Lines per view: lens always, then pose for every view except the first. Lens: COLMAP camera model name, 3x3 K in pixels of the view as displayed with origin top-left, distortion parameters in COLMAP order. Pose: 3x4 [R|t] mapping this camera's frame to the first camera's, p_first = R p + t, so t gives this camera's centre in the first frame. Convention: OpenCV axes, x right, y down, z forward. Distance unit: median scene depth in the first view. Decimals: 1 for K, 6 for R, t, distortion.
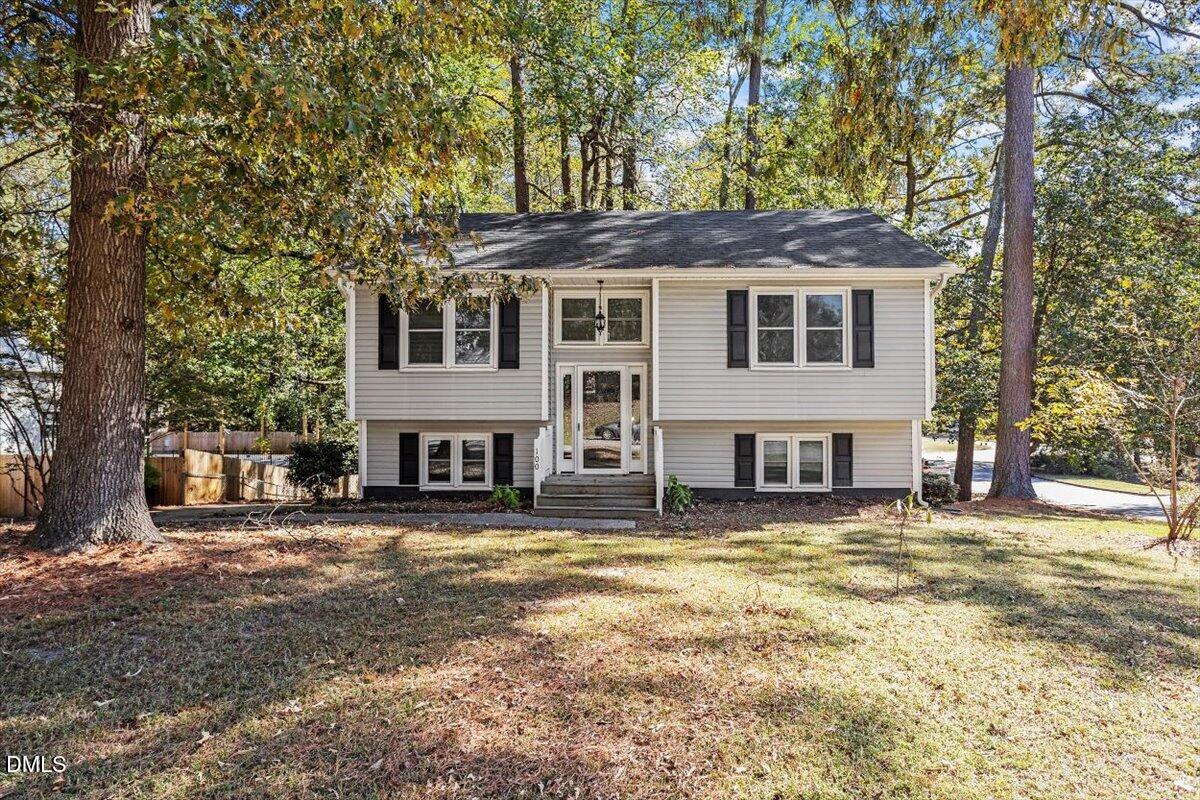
lens RADIAL K [[679.4, 0, 593.7], [0, 679.4, 386.3], [0, 0, 1]] dist [-0.048430, 0.035097]
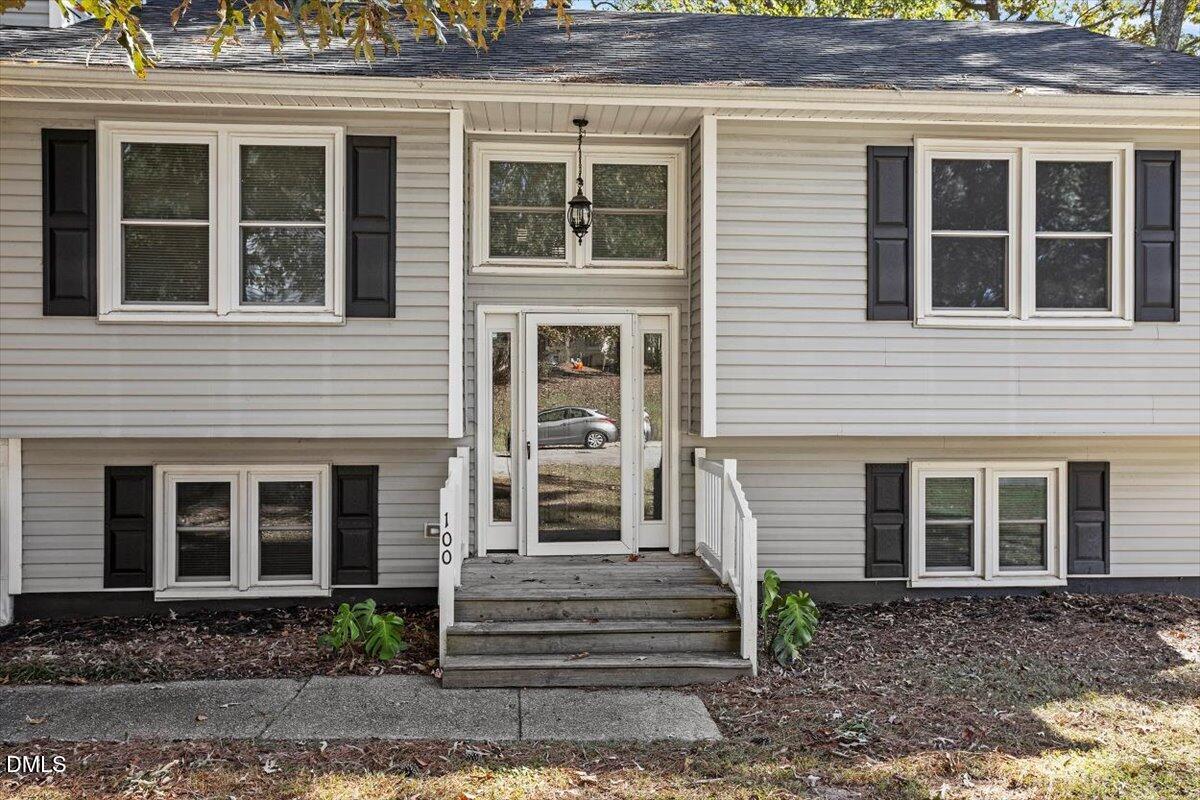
lens RADIAL K [[983.0, 0, 584.4], [0, 983.0, 384.7], [0, 0, 1]] dist [0.020212, 0.007861]
pose [[0.993011, 0.002114, 0.118002, -0.063769], [-0.005043, 0.999686, 0.024526, 0.000749], [-0.117913, -0.024950, 0.992710, 0.365715]]
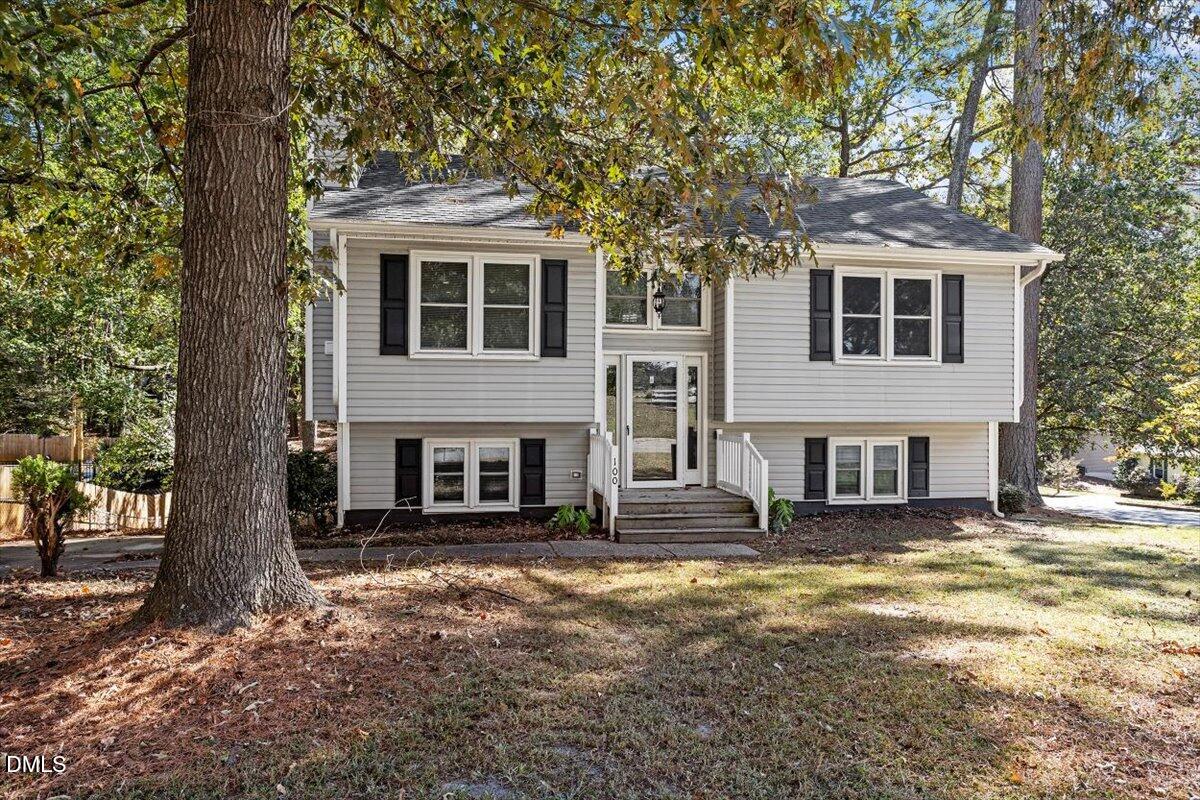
lens RADIAL K [[815.2, 0, 598.7], [0, 815.2, 393.5], [0, 0, 1]] dist [0.001049, 0.000088]
pose [[0.973541, 0.007231, 0.228396, -0.287661], [-0.011906, 0.999747, 0.019099, -0.002298], [-0.228201, -0.021313, 0.973381, 0.062595]]
